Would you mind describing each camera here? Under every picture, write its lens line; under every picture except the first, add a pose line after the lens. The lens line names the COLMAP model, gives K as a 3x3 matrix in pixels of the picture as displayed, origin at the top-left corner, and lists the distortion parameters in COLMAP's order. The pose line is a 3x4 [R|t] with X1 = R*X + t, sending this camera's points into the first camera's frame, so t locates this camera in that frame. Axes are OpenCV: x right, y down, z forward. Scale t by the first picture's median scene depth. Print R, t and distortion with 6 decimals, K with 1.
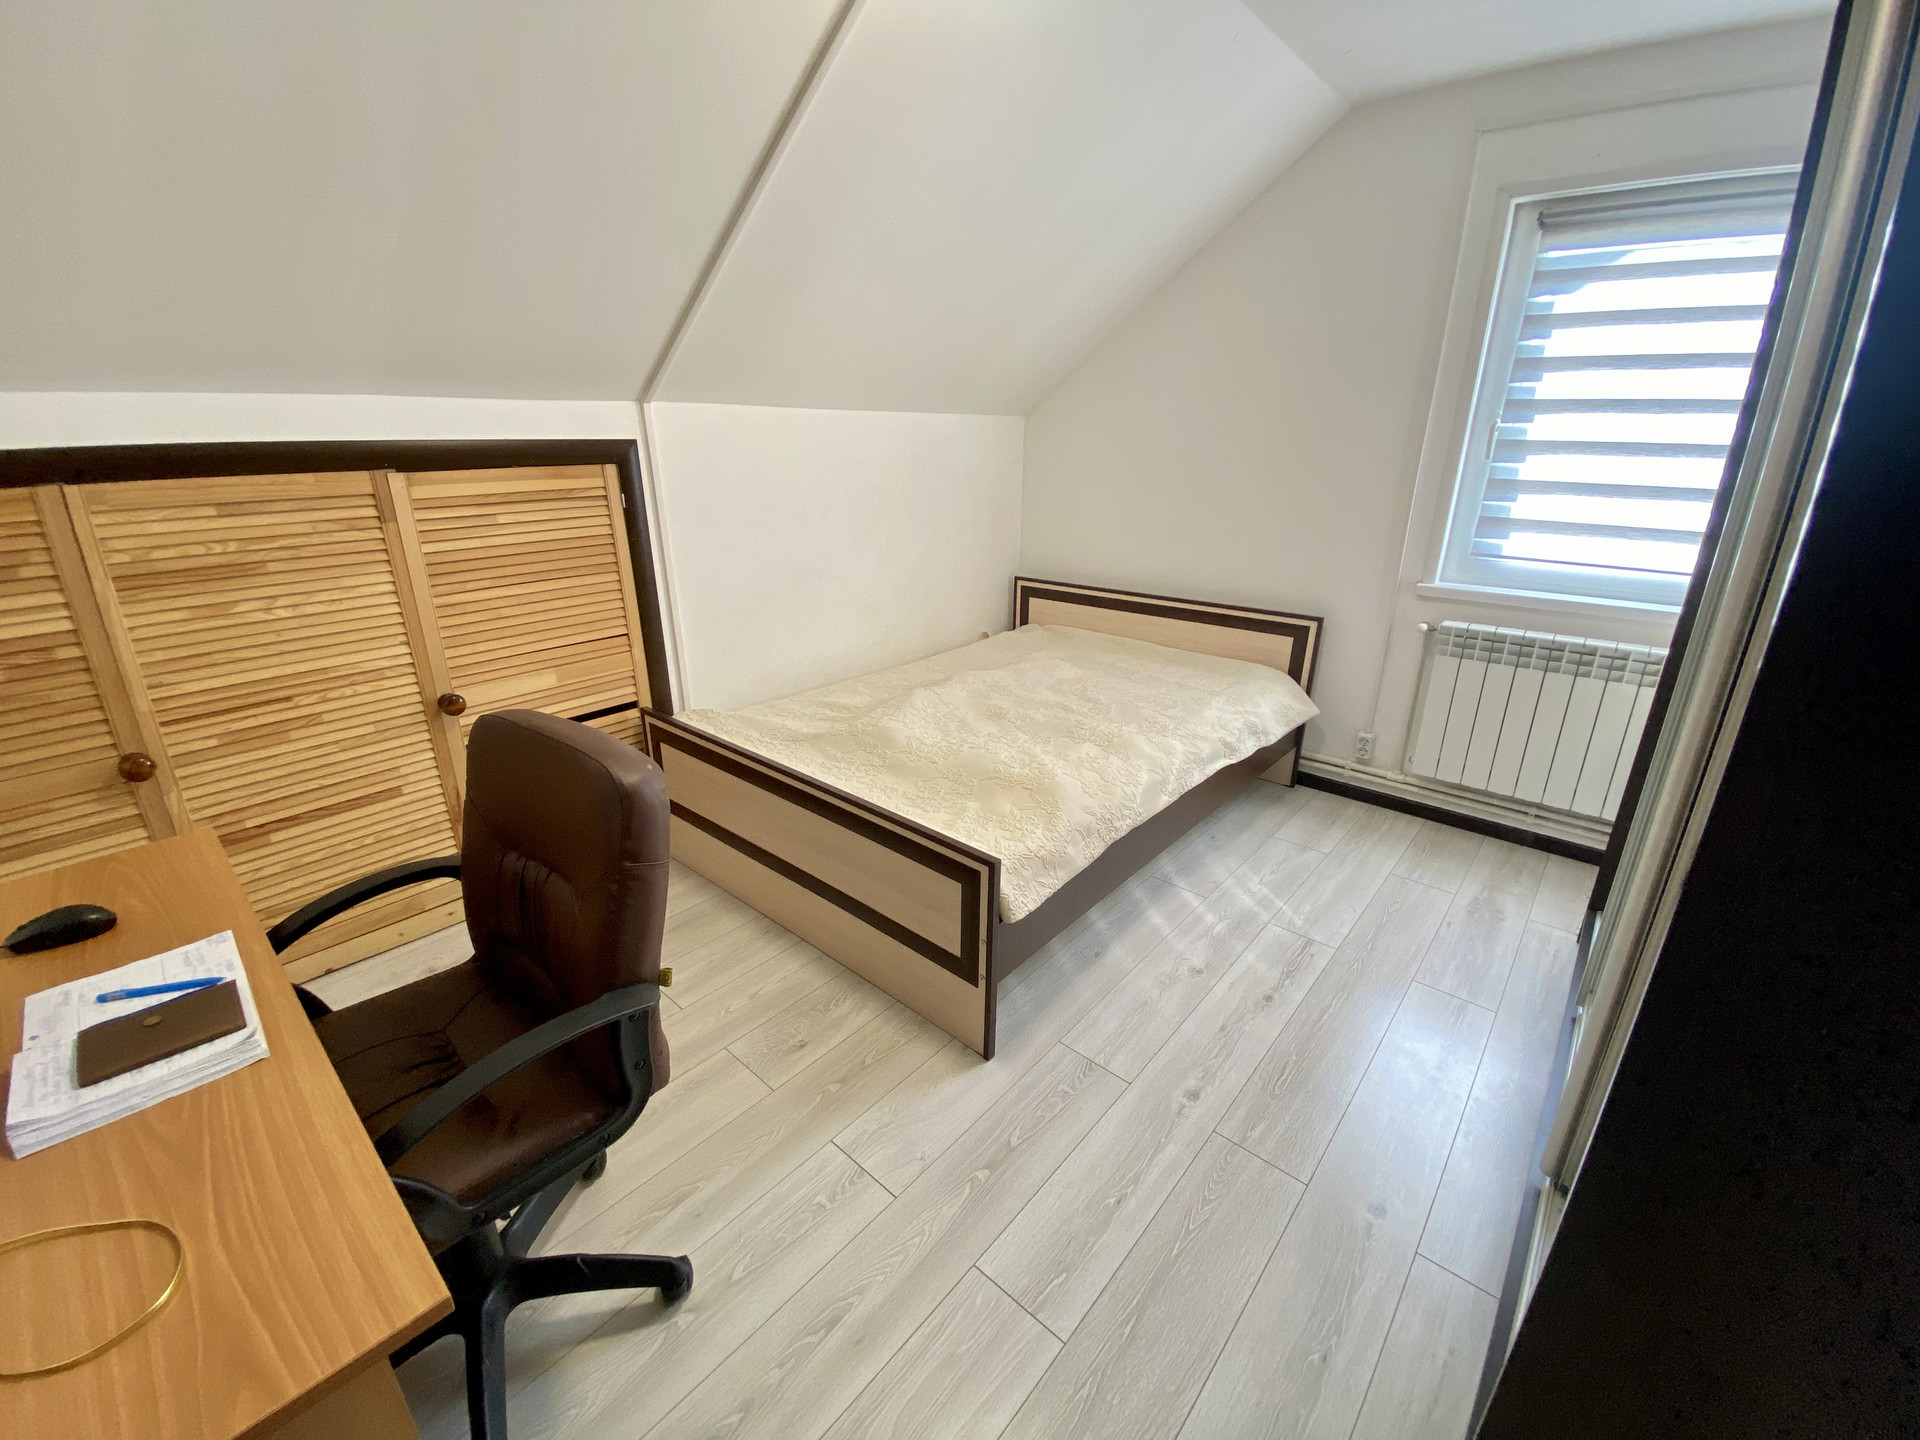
lens RADIAL K [[797.3, 0, 955.2], [0, 797.3, 719.3], [0, 0, 1]] dist [0.067174, -0.032262]
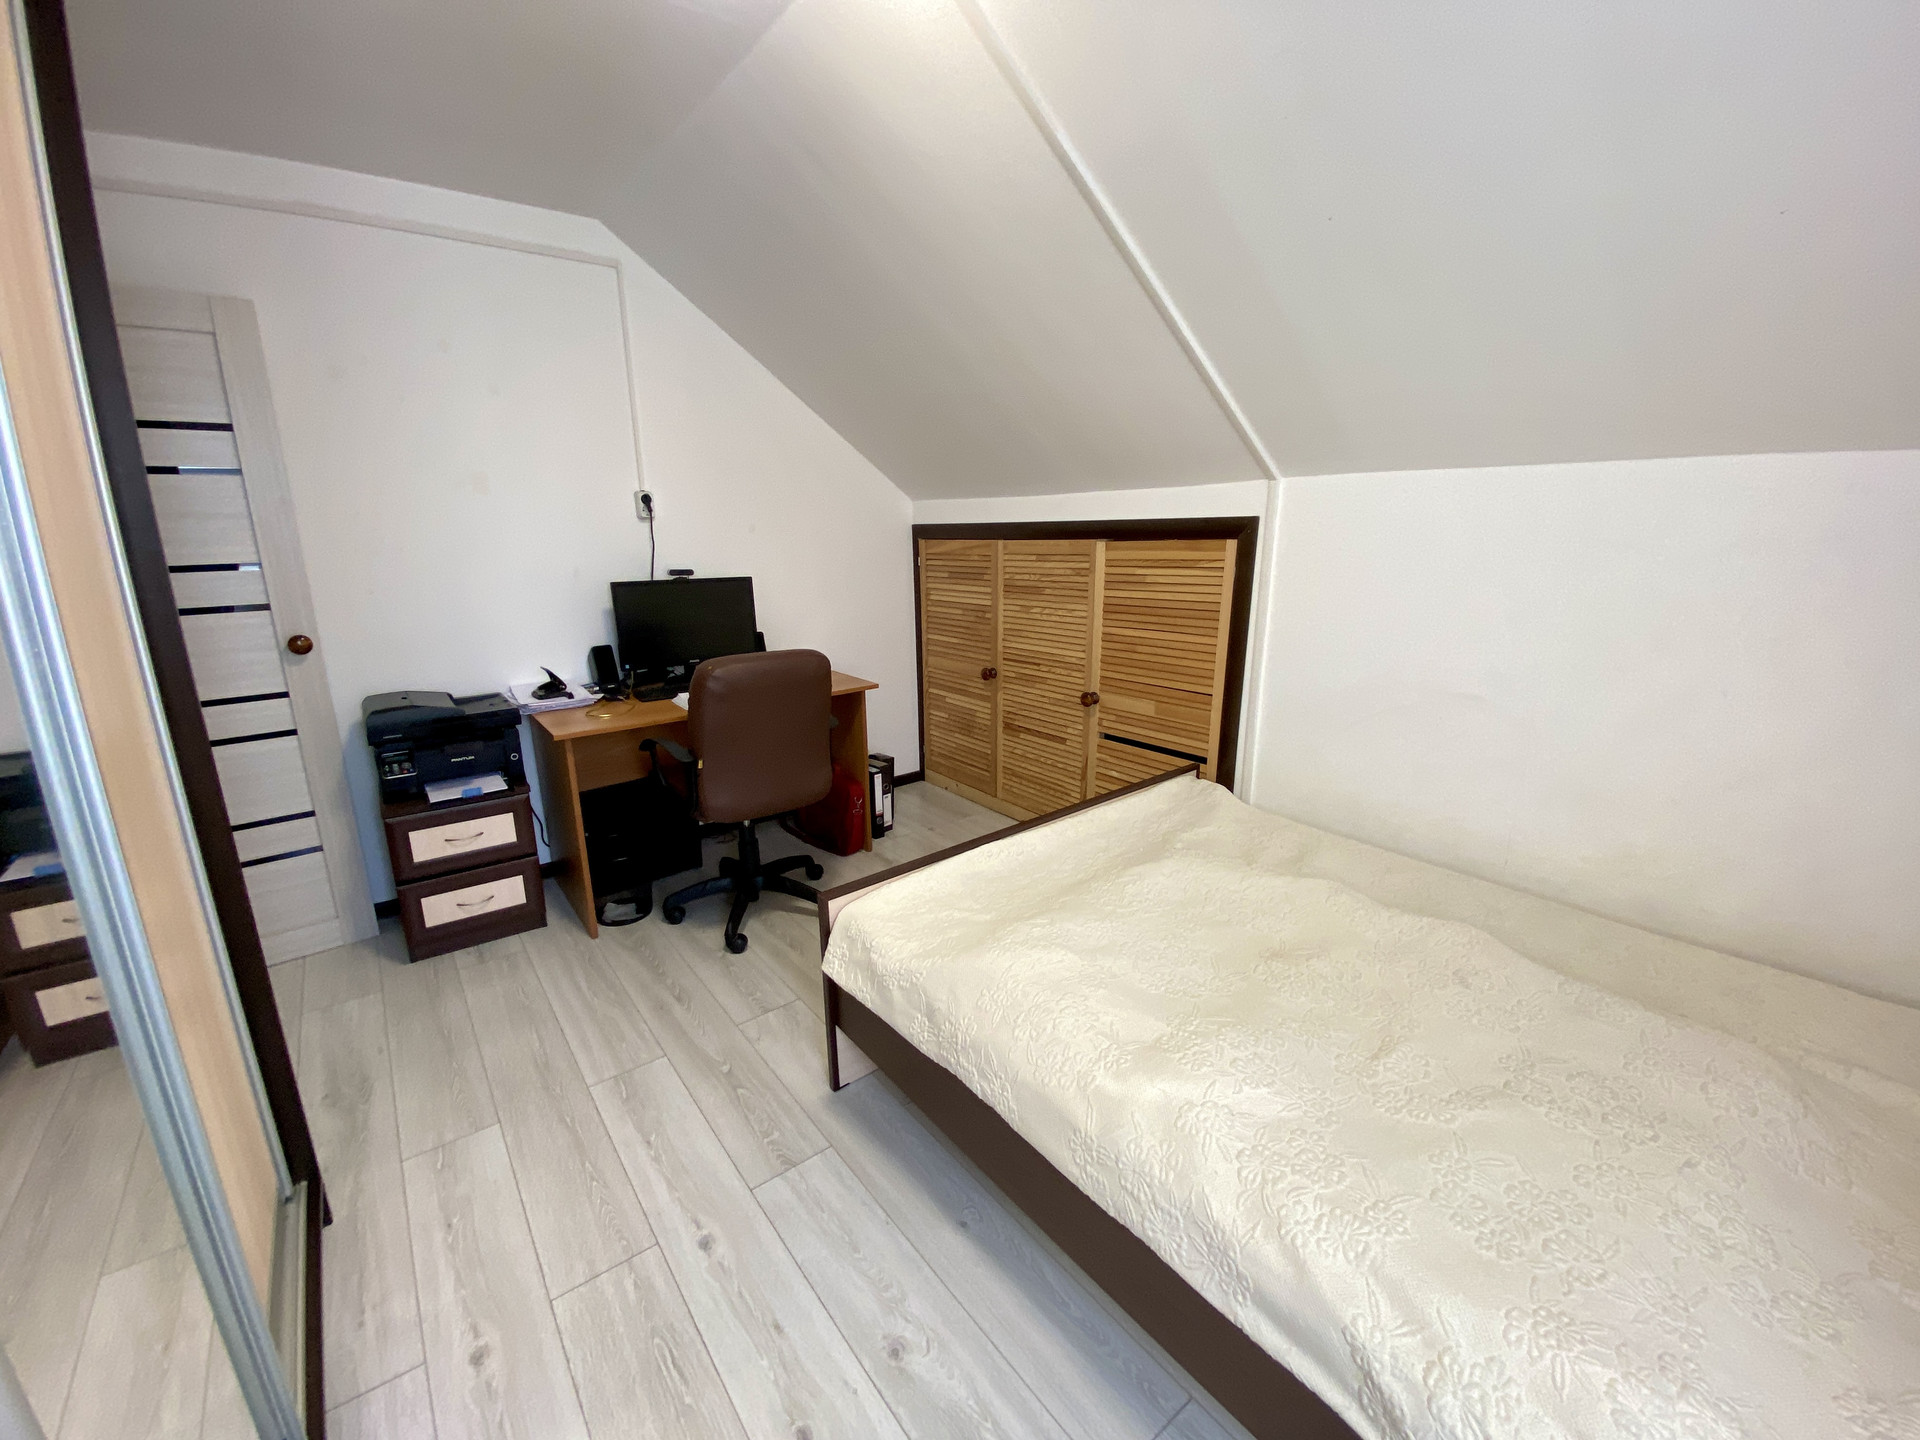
lens RADIAL K [[797.3, 0, 955.2], [0, 797.3, 719.3], [0, 0, 1]] dist [0.067174, -0.032262]
pose [[-0.202671, 0.242704, -0.948694, 0.917821], [-0.313572, 0.901701, 0.297671, -0.390285], [0.927684, 0.357813, -0.106643, 1.110112]]
